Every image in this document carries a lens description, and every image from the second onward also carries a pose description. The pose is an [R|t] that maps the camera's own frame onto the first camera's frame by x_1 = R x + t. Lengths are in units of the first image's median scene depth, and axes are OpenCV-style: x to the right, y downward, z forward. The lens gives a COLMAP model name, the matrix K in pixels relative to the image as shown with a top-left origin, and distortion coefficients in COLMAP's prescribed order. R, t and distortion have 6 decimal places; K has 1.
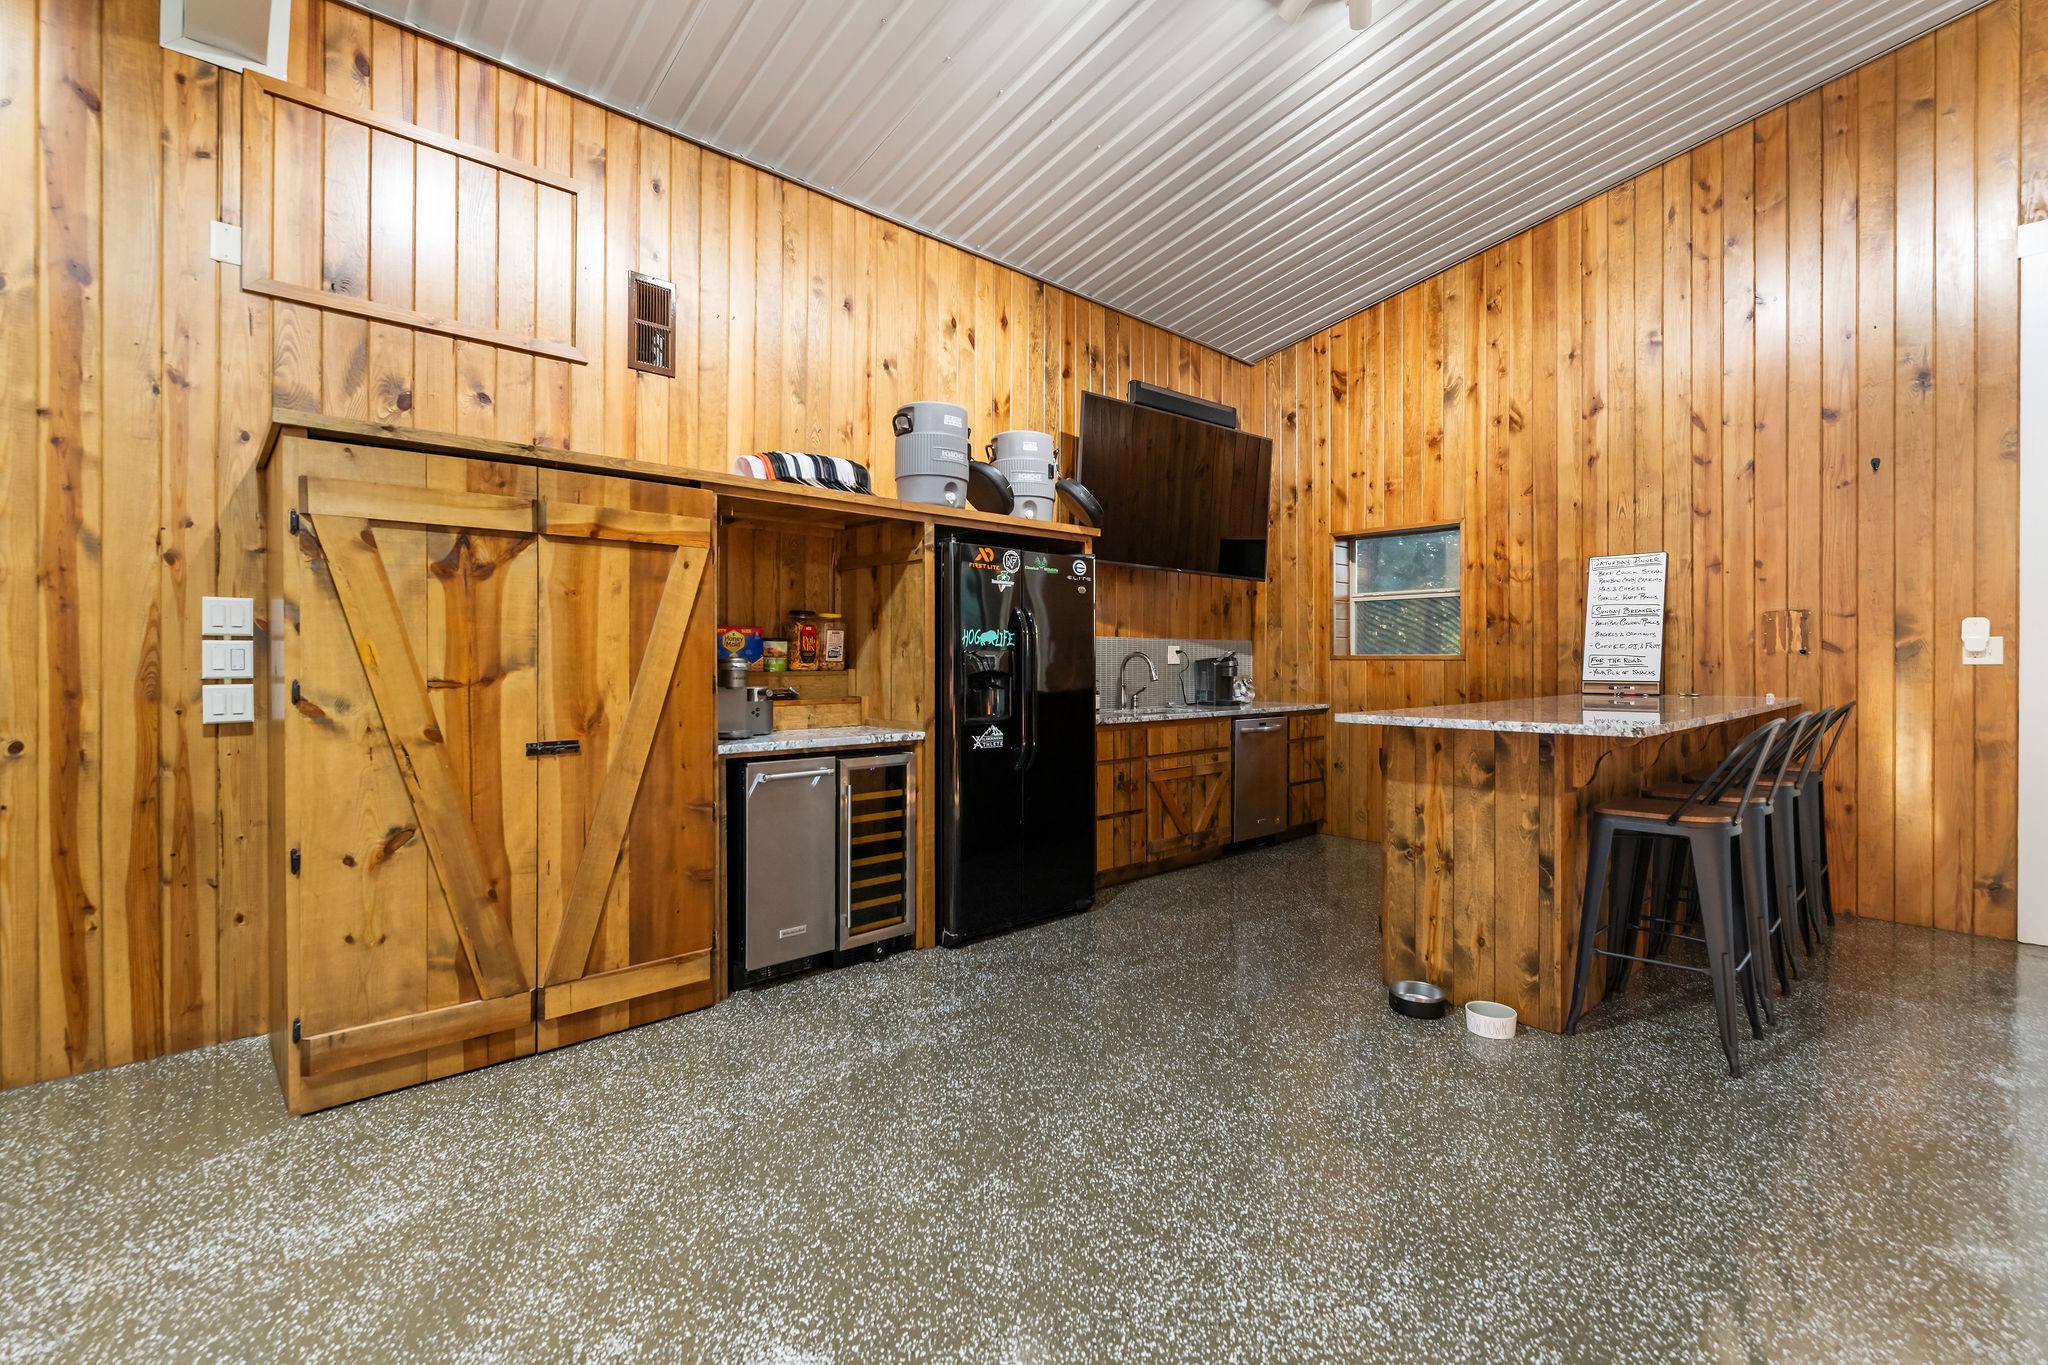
lens RADIAL K [[903.6, 0, 1028.7], [0, 903.6, 665.8], [0, 0, 1]] dist [-0.000848, 0.000110]
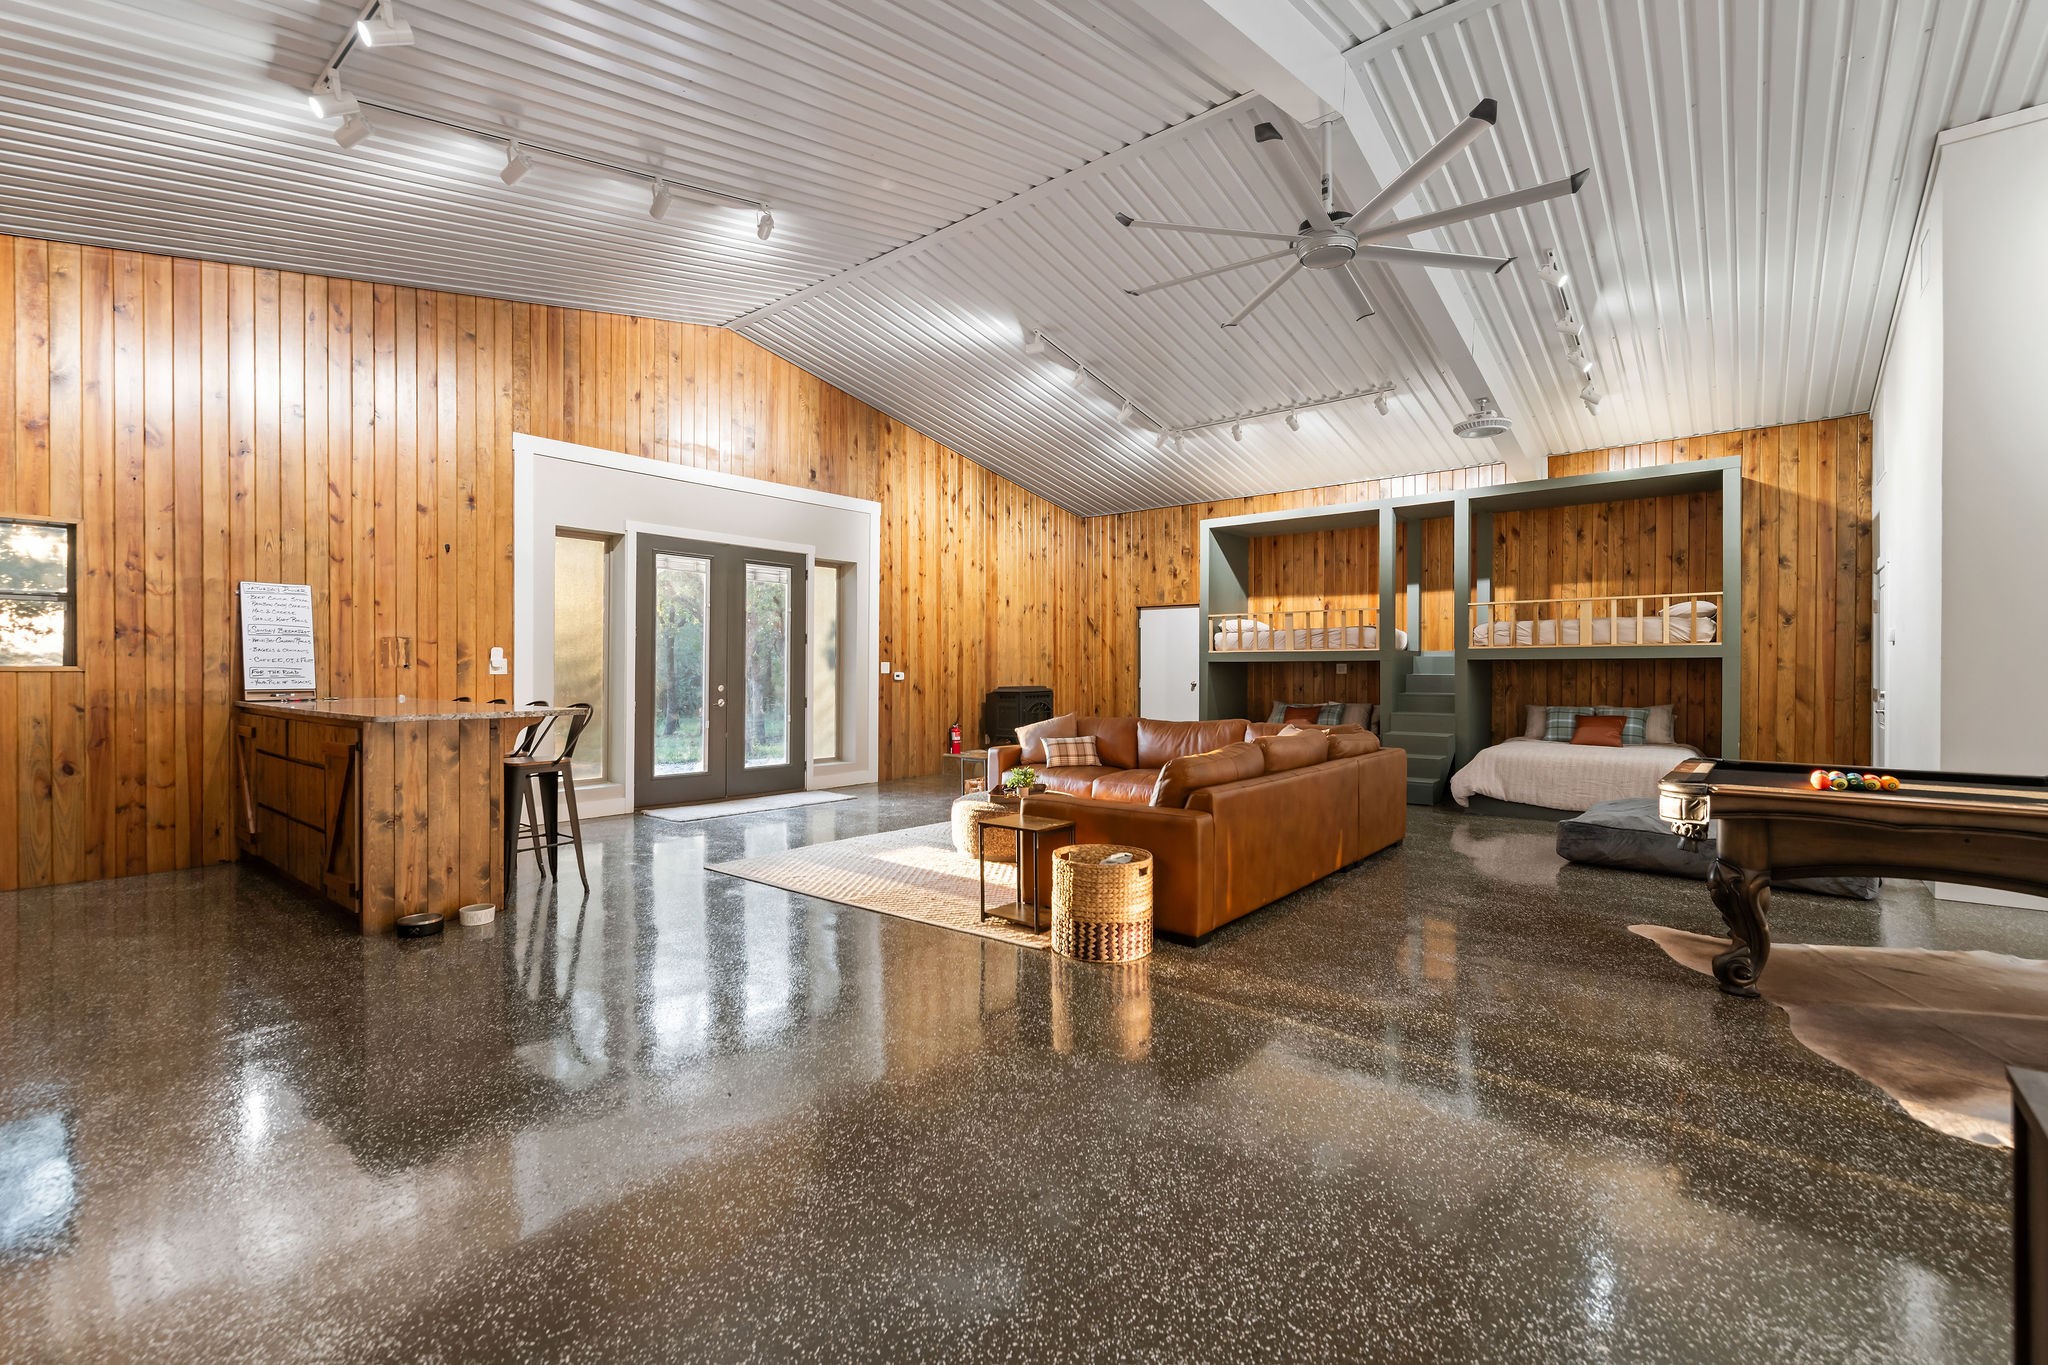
lens RADIAL K [[903.6, 0, 1028.7], [0, 903.6, 665.8], [0, 0, 1]] dist [-0.000848, 0.000110]
pose [[-0.143027, 0.004905, 0.989707, -0.666579], [0.003988, 0.999982, -0.004379, -0.005072], [-0.989711, 0.003321, -0.143044, 0.189869]]
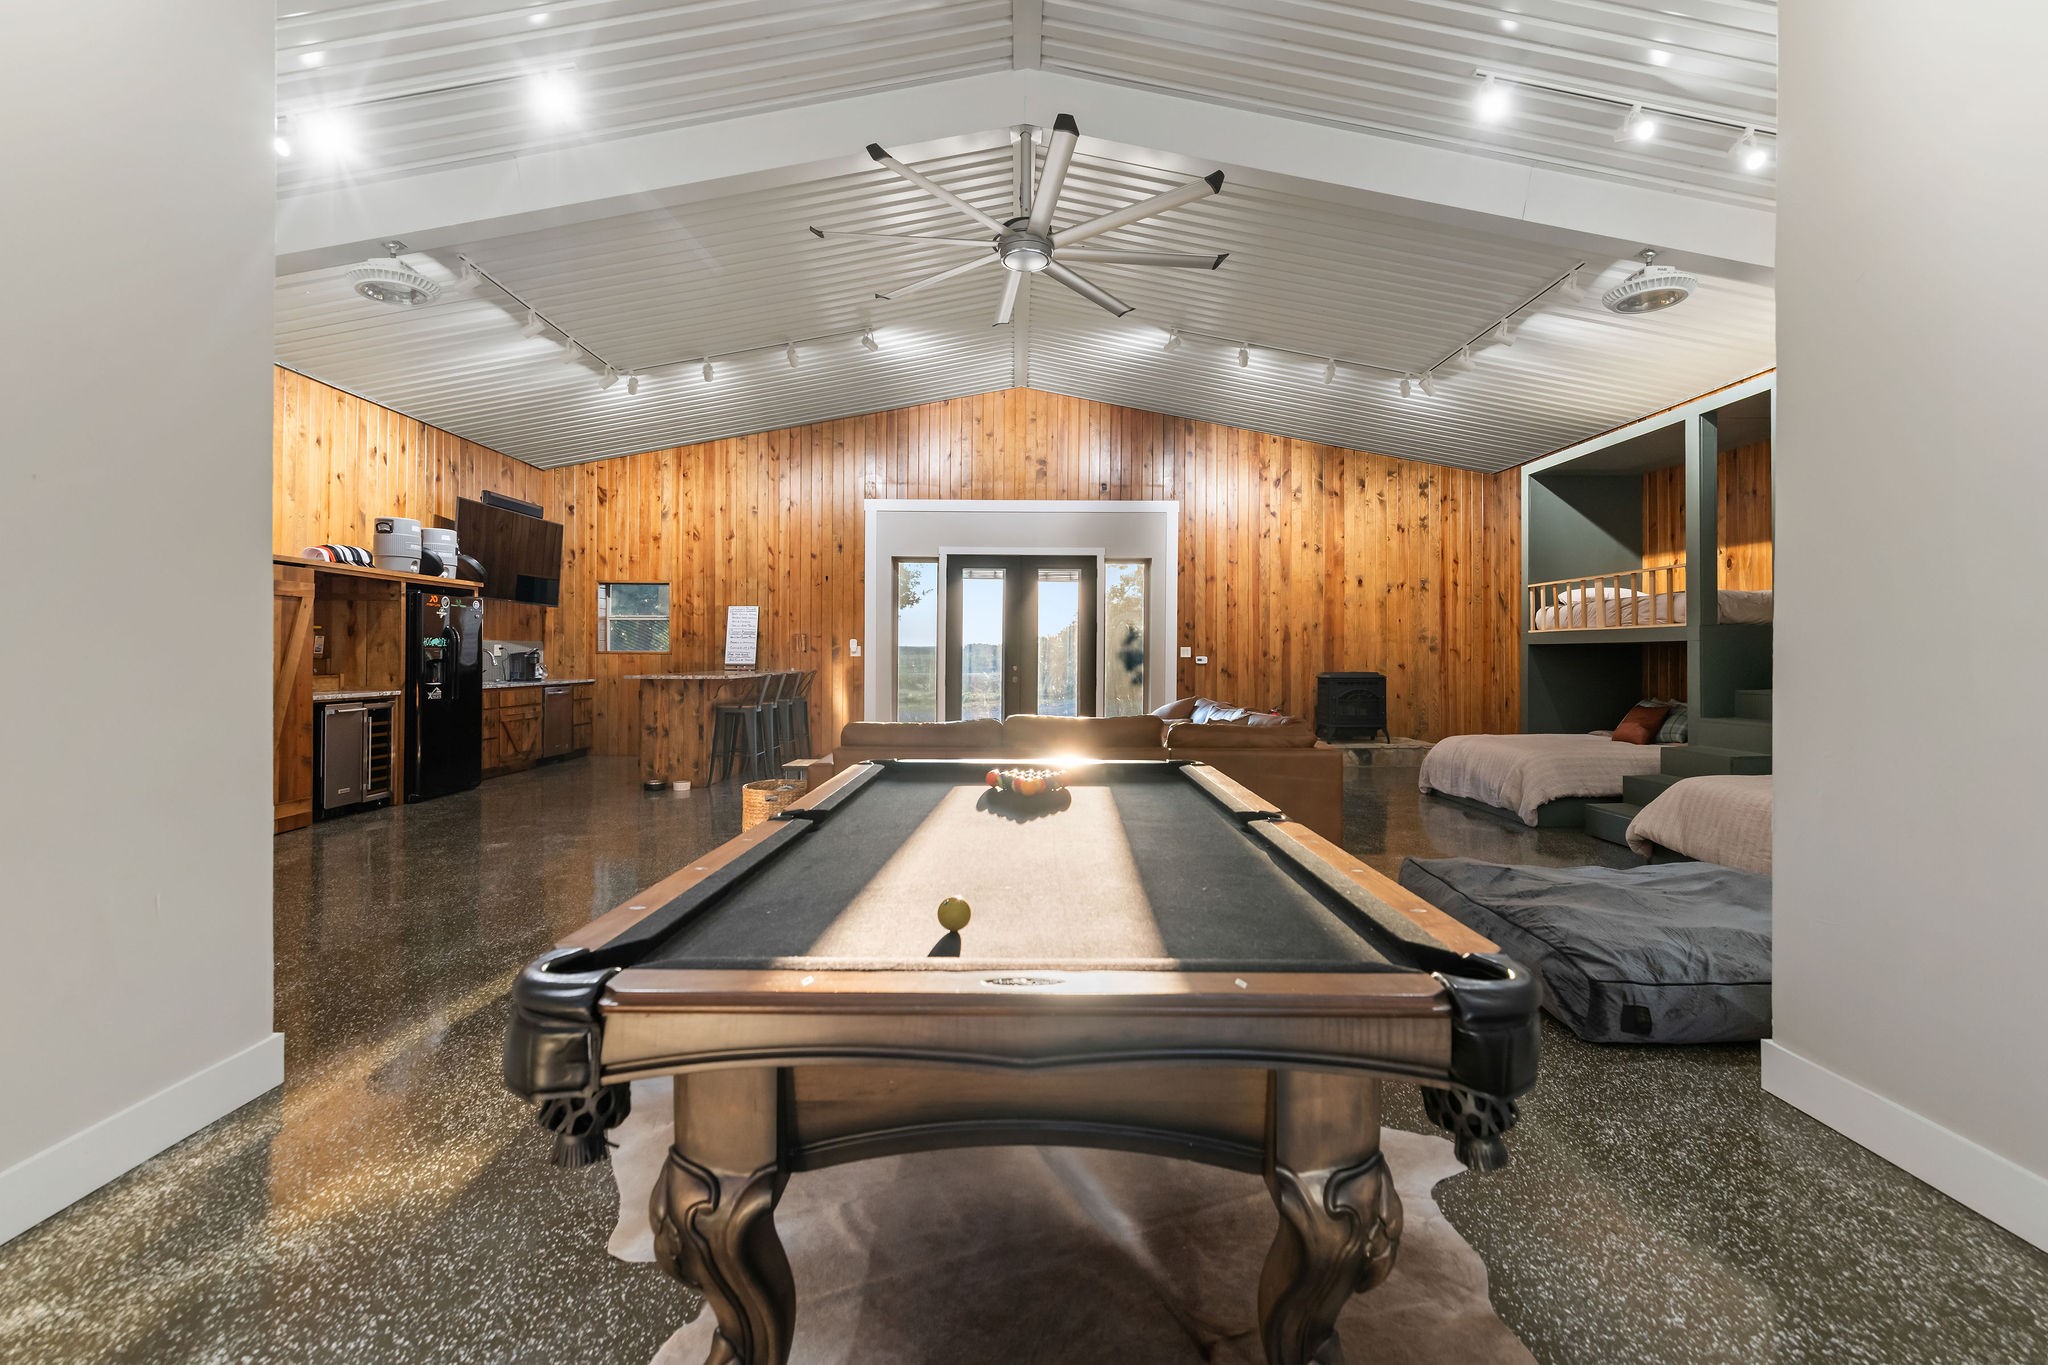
lens RADIAL K [[902.2, 0, 1022.3], [0, 902.2, 649.2], [0, 0, 1]] dist [0.000739, 0.000129]
pose [[0.678199, 0.006695, 0.734847, -0.489902], [0.000276, 0.999956, -0.009365, 0.002304], [-0.734878, 0.006555, 0.678168, -0.988289]]
